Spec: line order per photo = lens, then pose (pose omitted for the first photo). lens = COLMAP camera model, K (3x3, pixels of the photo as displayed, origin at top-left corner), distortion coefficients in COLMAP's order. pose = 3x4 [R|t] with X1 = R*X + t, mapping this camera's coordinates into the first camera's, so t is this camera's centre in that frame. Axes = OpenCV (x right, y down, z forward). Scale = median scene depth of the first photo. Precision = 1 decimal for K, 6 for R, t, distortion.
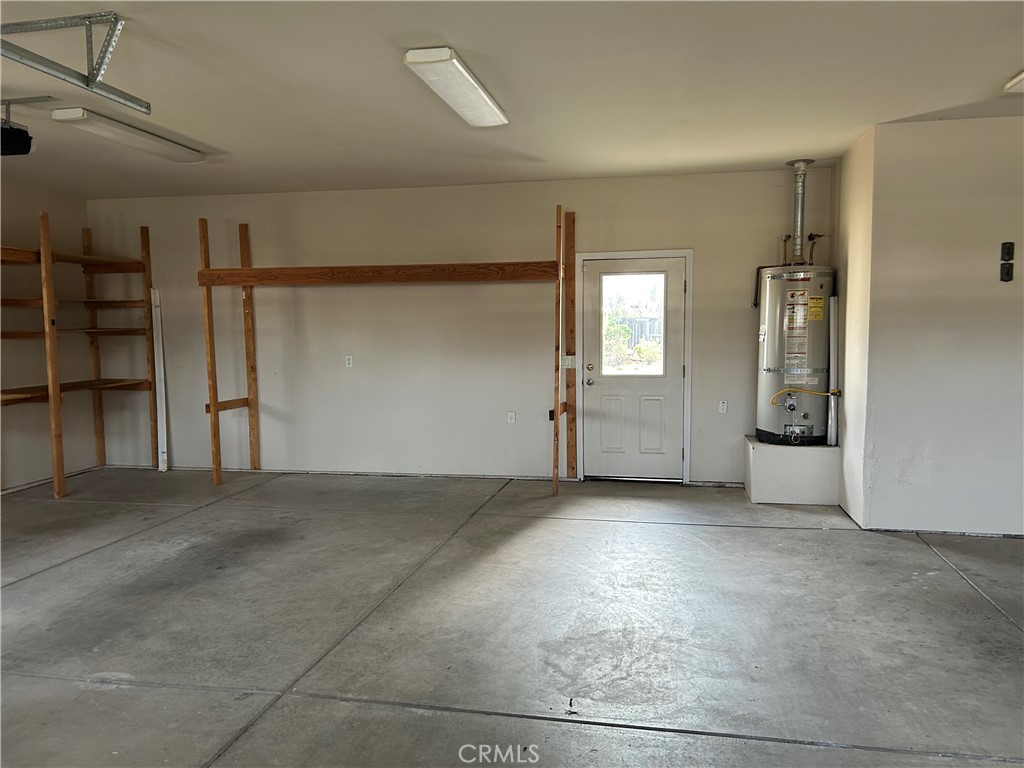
lens RADIAL K [[769.6, 0, 513.3], [0, 769.6, 388.2], [0, 0, 1]] dist [0.060259, -0.057835]
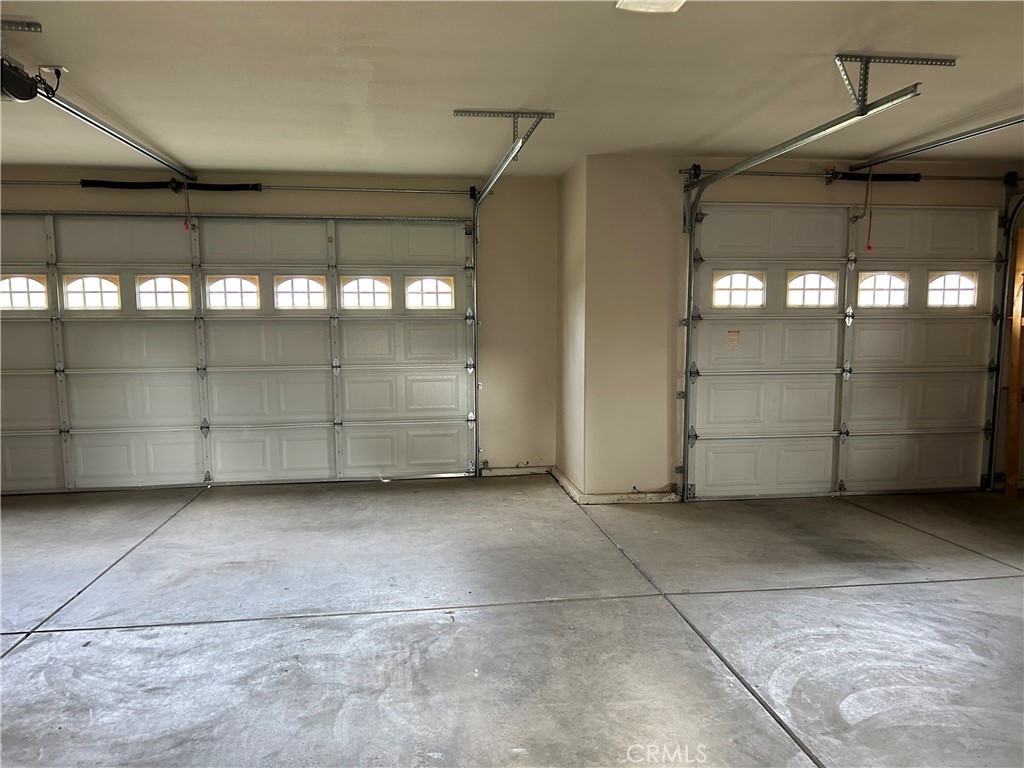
lens RADIAL K [[769.6, 0, 515.5], [0, 769.6, 389.6], [0, 0, 1]] dist [0.060259, -0.057835]
pose [[-0.939931, 0.044284, -0.338480, 0.359272], [-0.016884, 0.984306, 0.175662, -0.176210], [0.340947, 0.170825, -0.924432, 1.968029]]
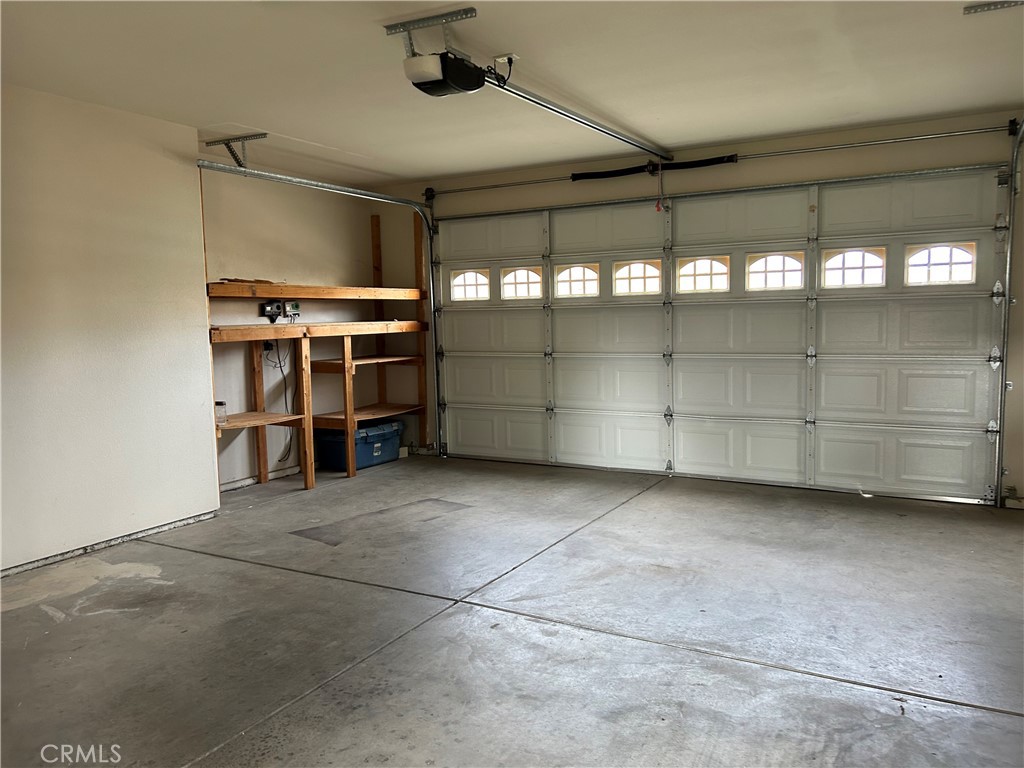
lens RADIAL K [[769.6, 0, 522.0], [0, 769.6, 387.9], [0, 0, 1]] dist [0.060259, -0.057835]
pose [[-0.955839, -0.003499, 0.293871, 0.215035], [0.051145, 0.982691, 0.178055, -0.144989], [-0.289407, 0.185221, -0.939115, 1.765637]]
